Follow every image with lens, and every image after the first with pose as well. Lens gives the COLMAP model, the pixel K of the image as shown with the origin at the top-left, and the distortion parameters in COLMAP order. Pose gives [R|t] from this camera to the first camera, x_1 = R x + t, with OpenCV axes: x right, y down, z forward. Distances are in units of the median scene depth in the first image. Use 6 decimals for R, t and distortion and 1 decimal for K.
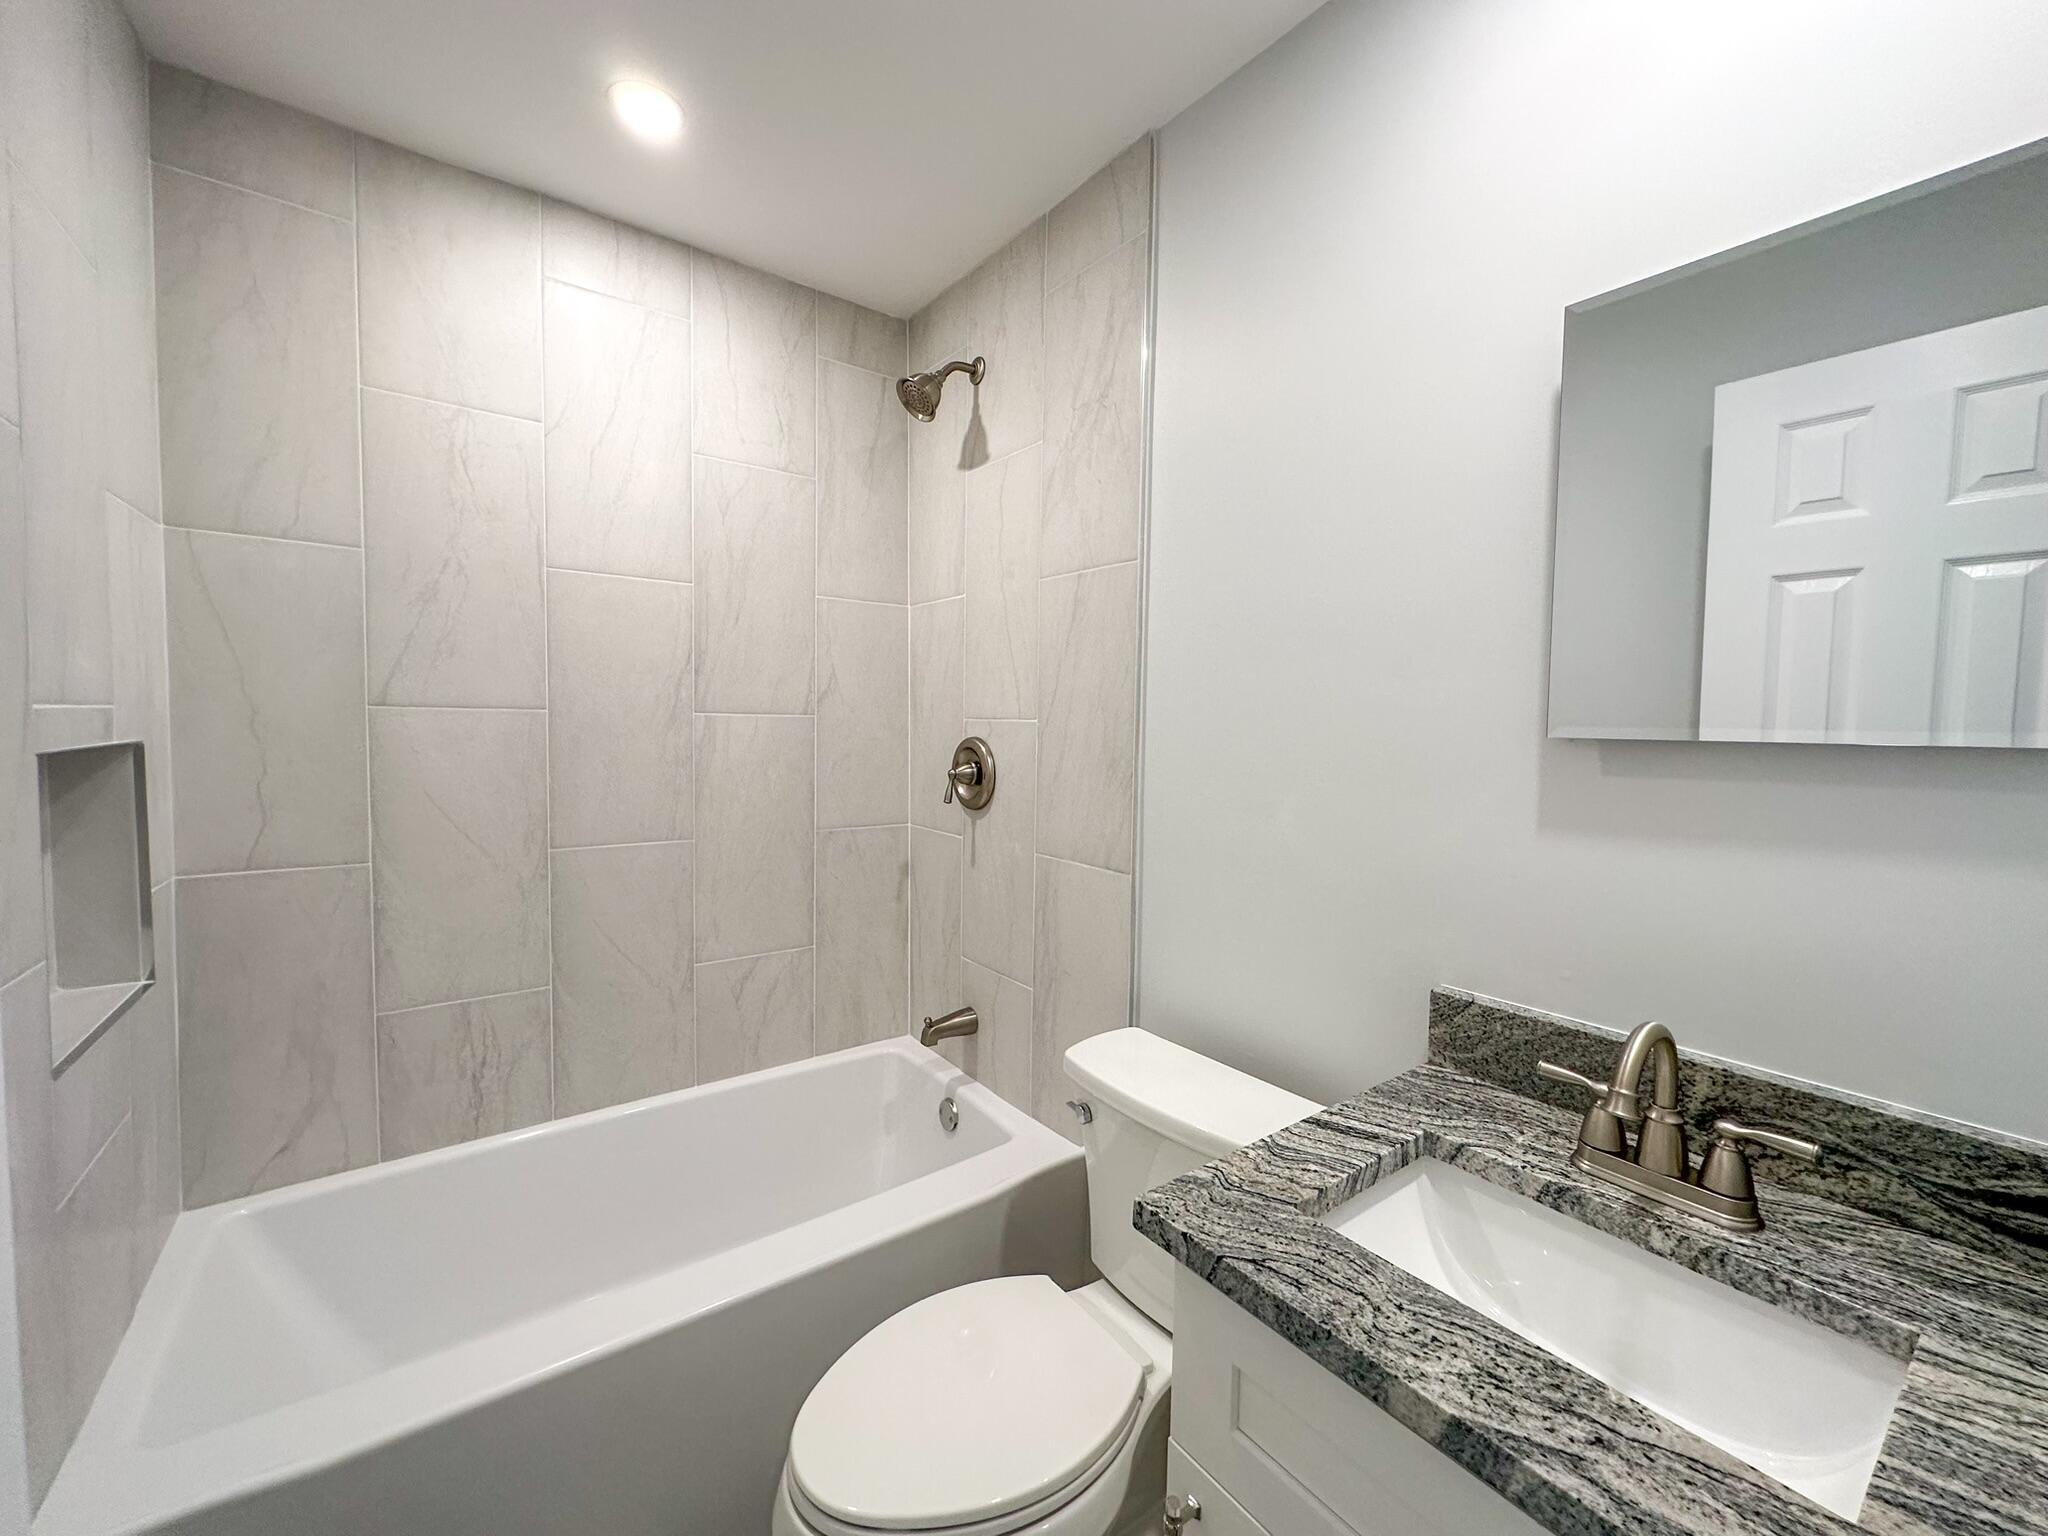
lens RADIAL K [[812.0, 0, 1027.3], [0, 812.0, 766.1], [0, 0, 1]] dist [-0.001216, 0.000367]
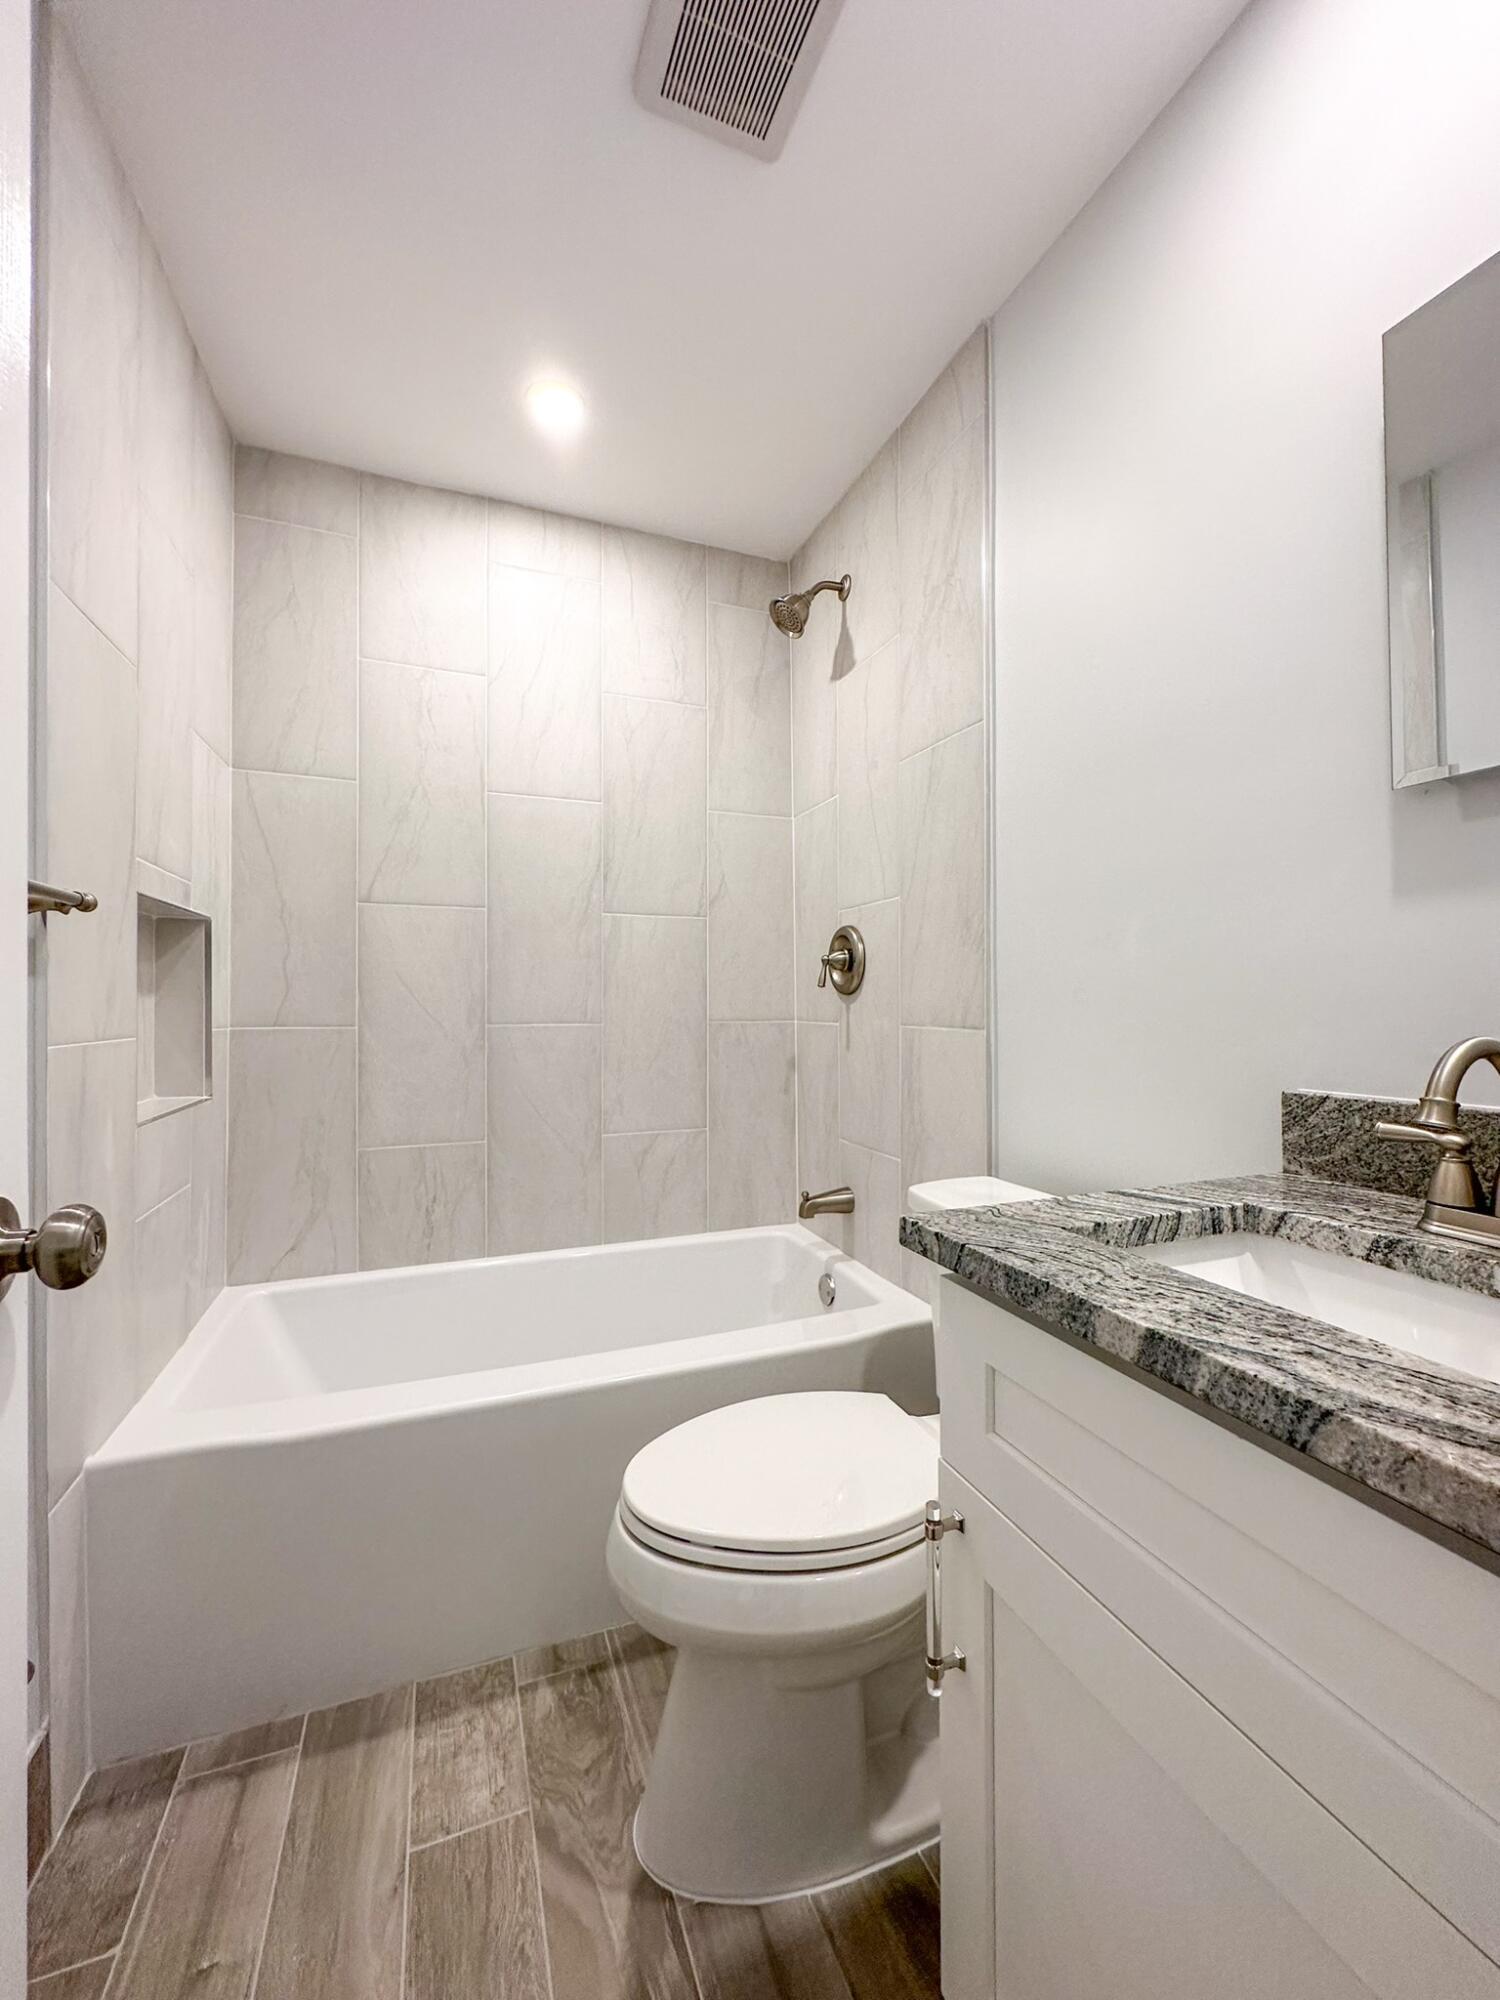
lens RADIAL K [[792.9, 0, 750.0], [0, 792.9, 1000.0], [0, 0, 1]] dist [-0.001216, 0.000367]
pose [[0.963254, -0.020026, -0.267845, 0.109127], [0.003654, 0.998101, -0.061485, 0.154659], [0.268568, 0.058247, 0.961498, -0.022946]]
